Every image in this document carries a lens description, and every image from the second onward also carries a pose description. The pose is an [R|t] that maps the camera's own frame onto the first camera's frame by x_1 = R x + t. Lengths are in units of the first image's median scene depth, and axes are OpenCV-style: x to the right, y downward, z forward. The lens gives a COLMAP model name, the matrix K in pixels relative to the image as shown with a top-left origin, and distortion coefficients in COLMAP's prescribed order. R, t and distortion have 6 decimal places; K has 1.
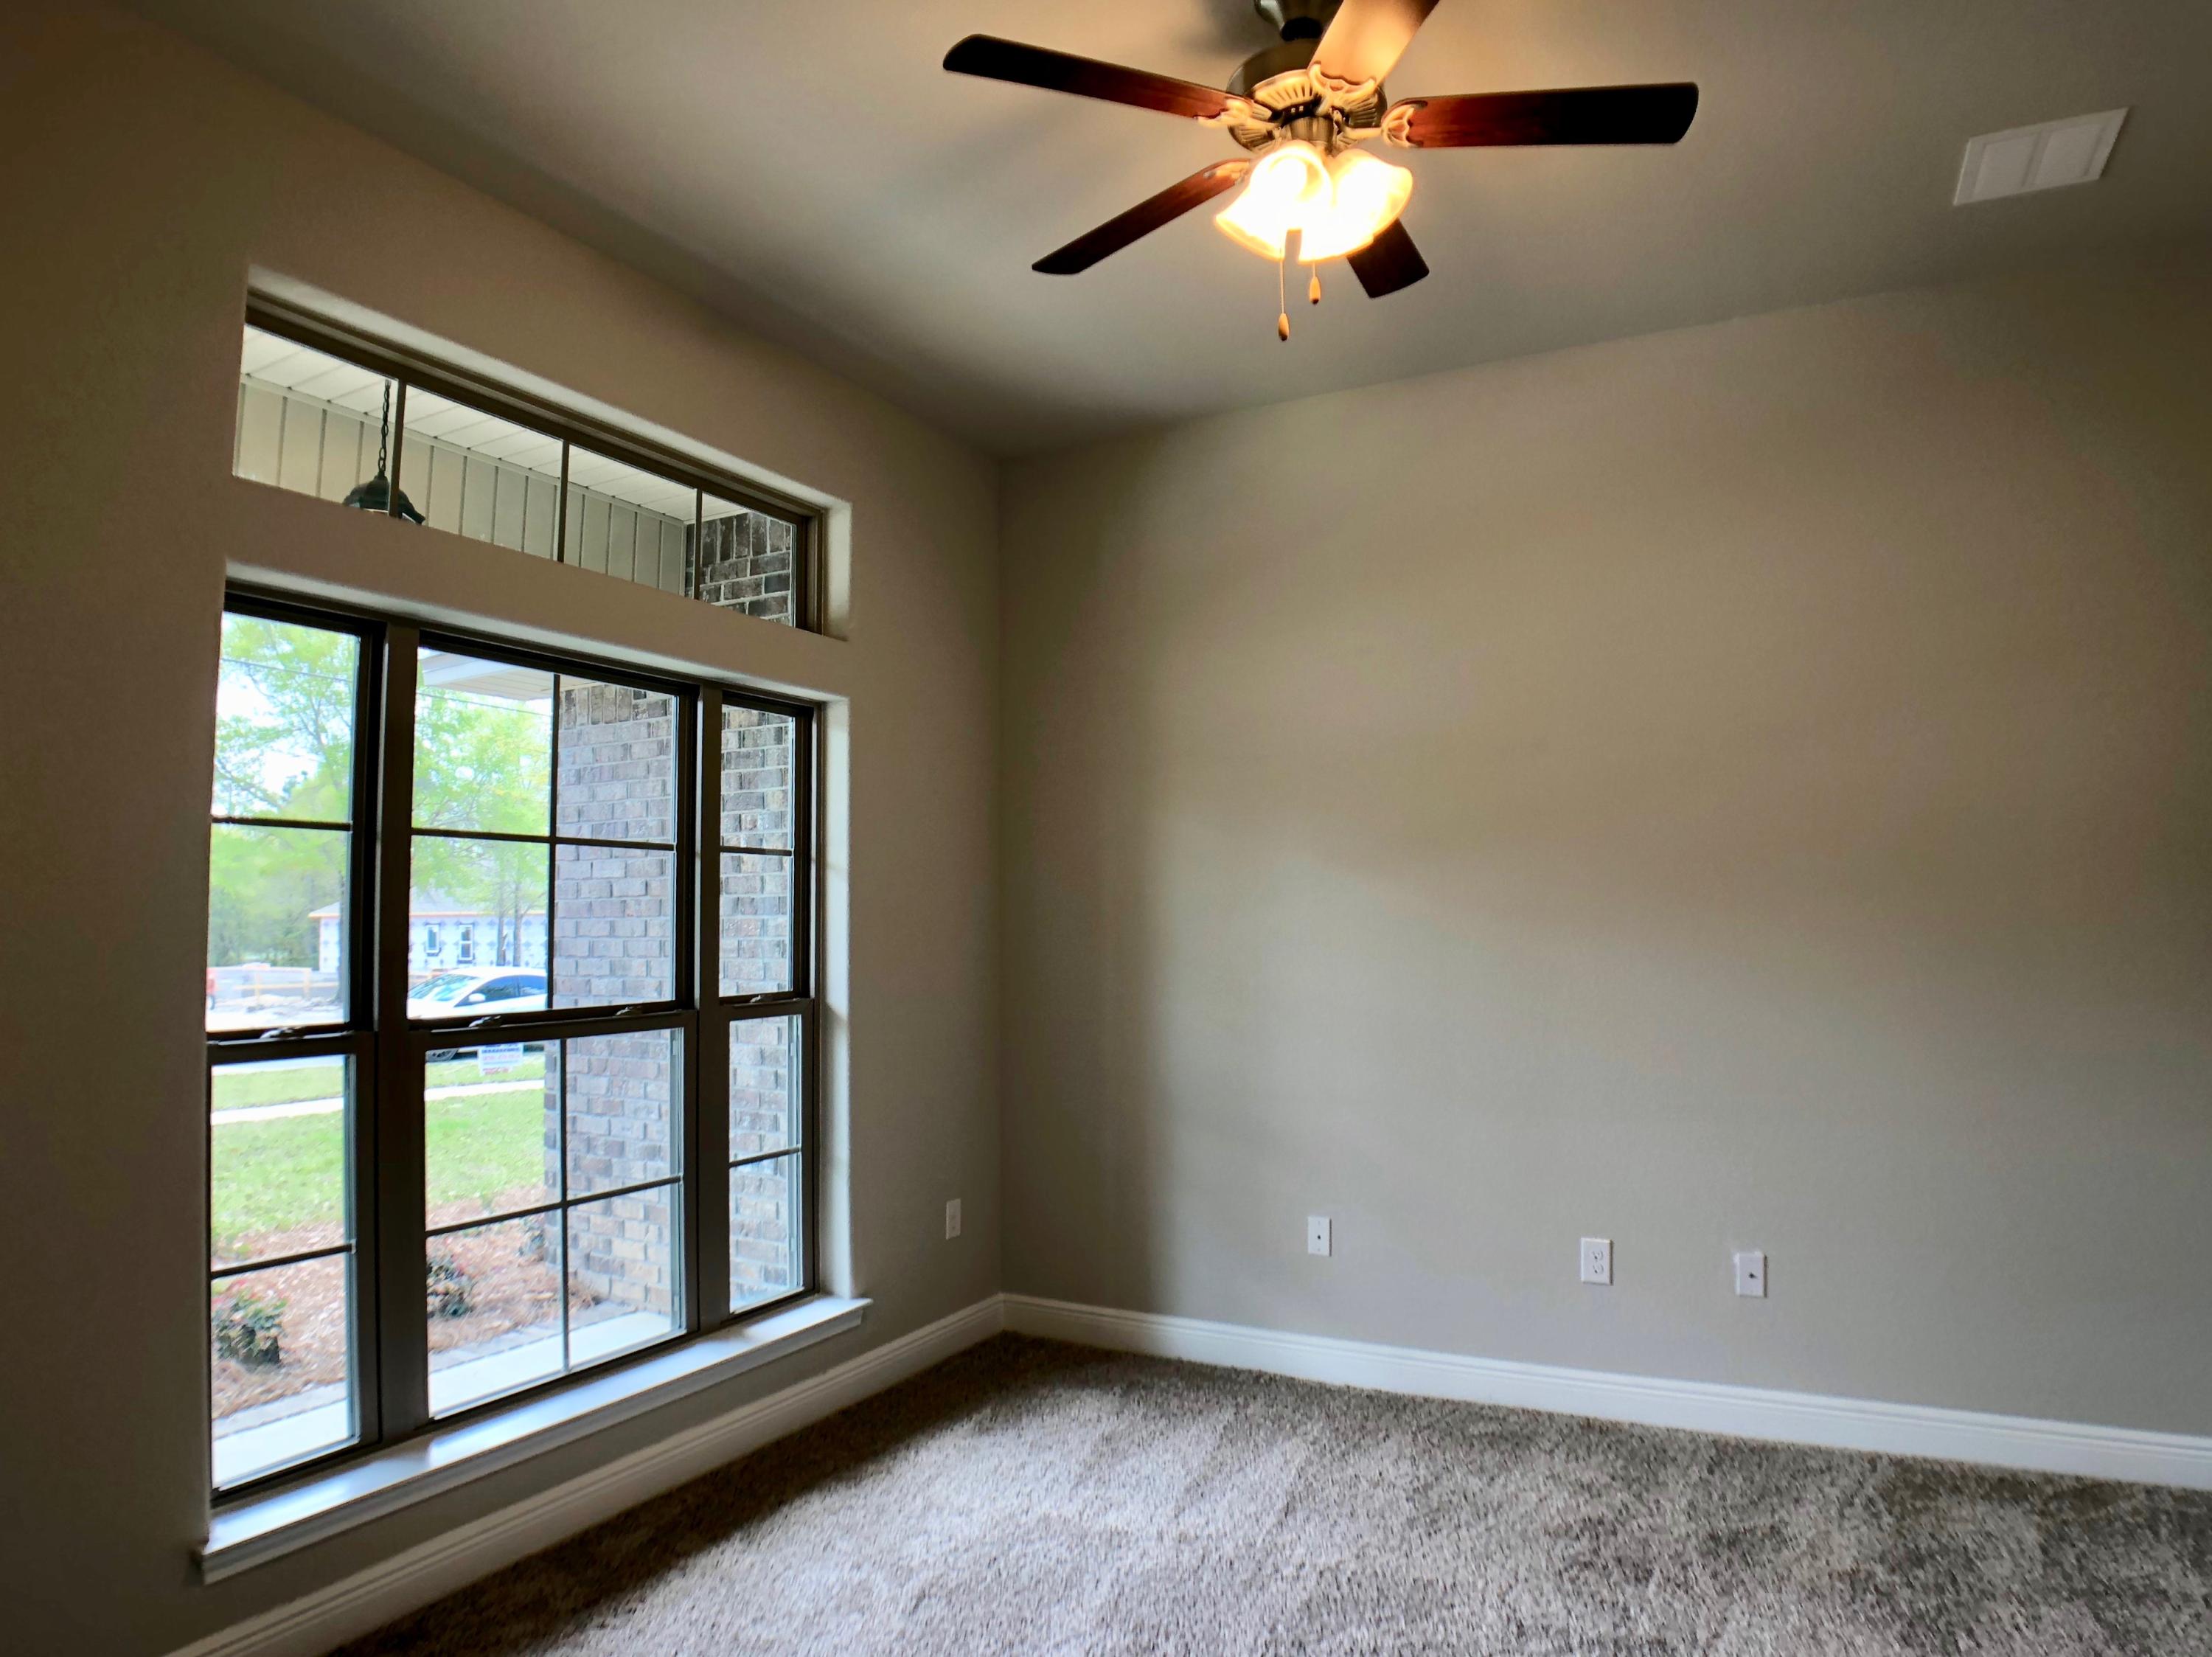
lens RADIAL K [[1293.7, 0, 1063.1], [0, 1293.7, 828.7], [0, 0, 1]] dist [-0.069408, 0.001202]
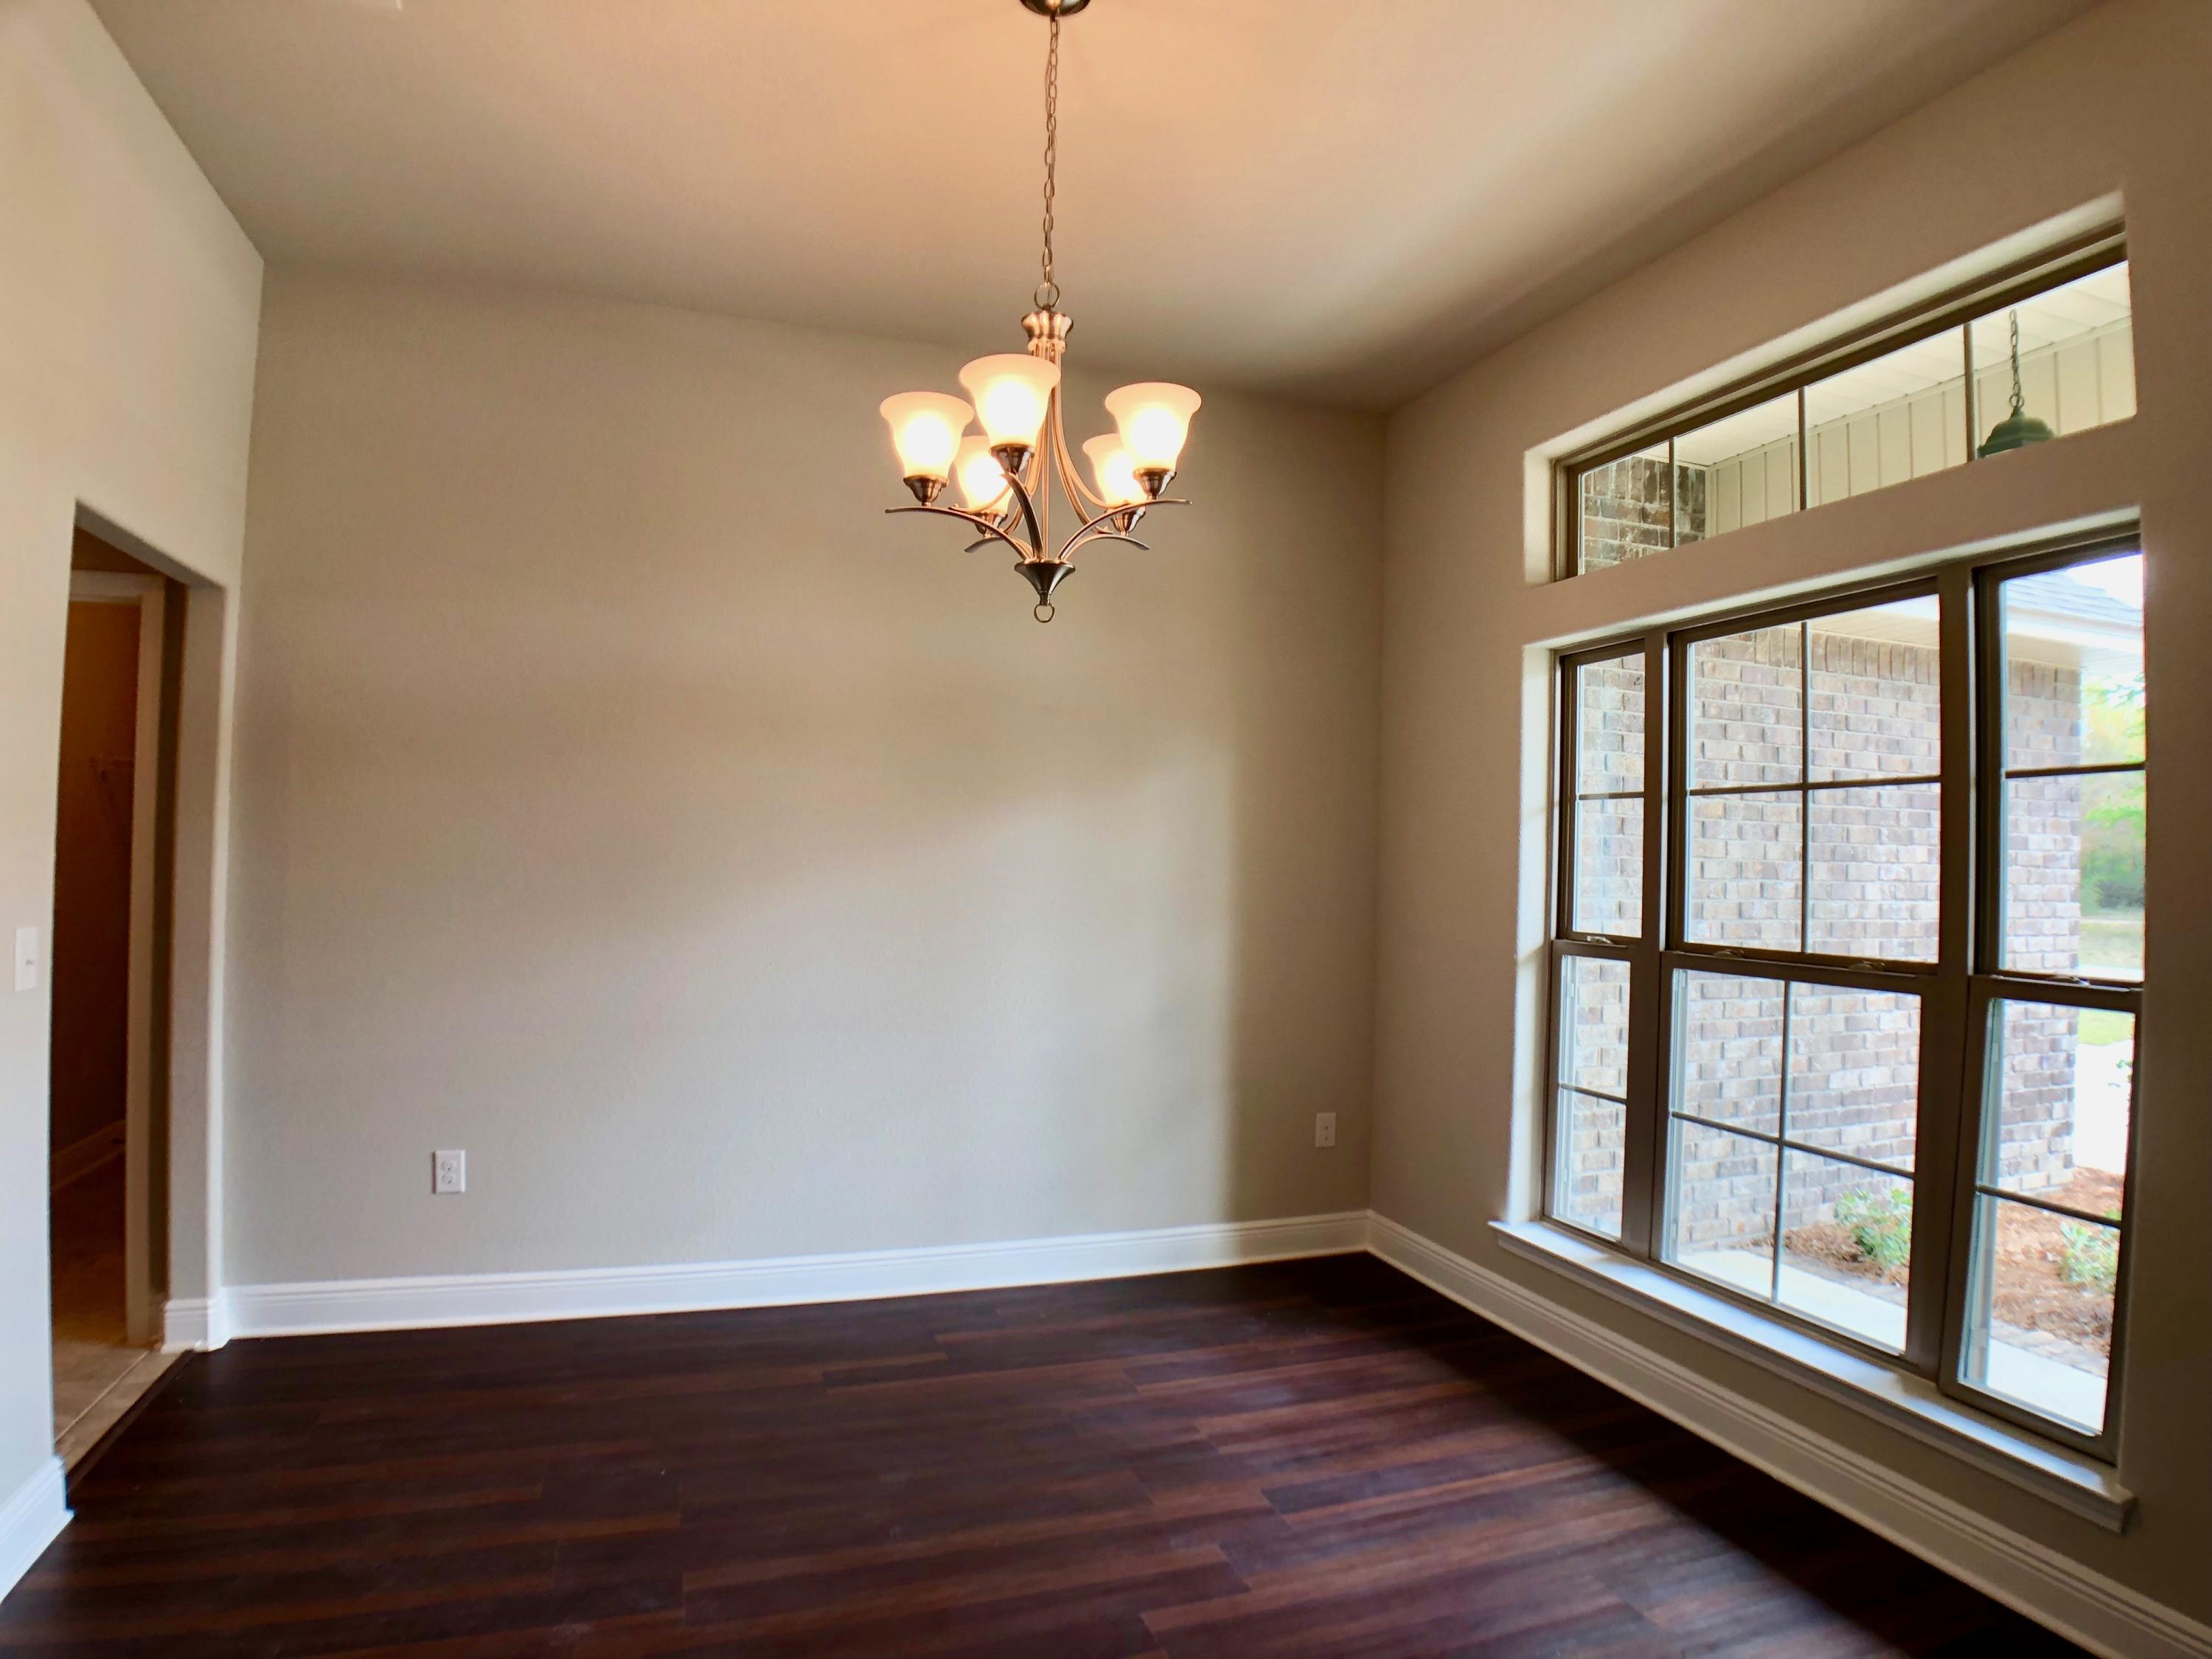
lens RADIAL K [[1253.9, 0, 1112.6], [0, 1253.9, 832.3], [0, 0, 1]] dist [-0.069725, 0.000363]
pose [[-0.663688, -0.015258, -0.747853, 0.690210], [0.043772, 0.997286, -0.059192, 0.078451], [0.746727, -0.072020, -0.661220, 1.230484]]
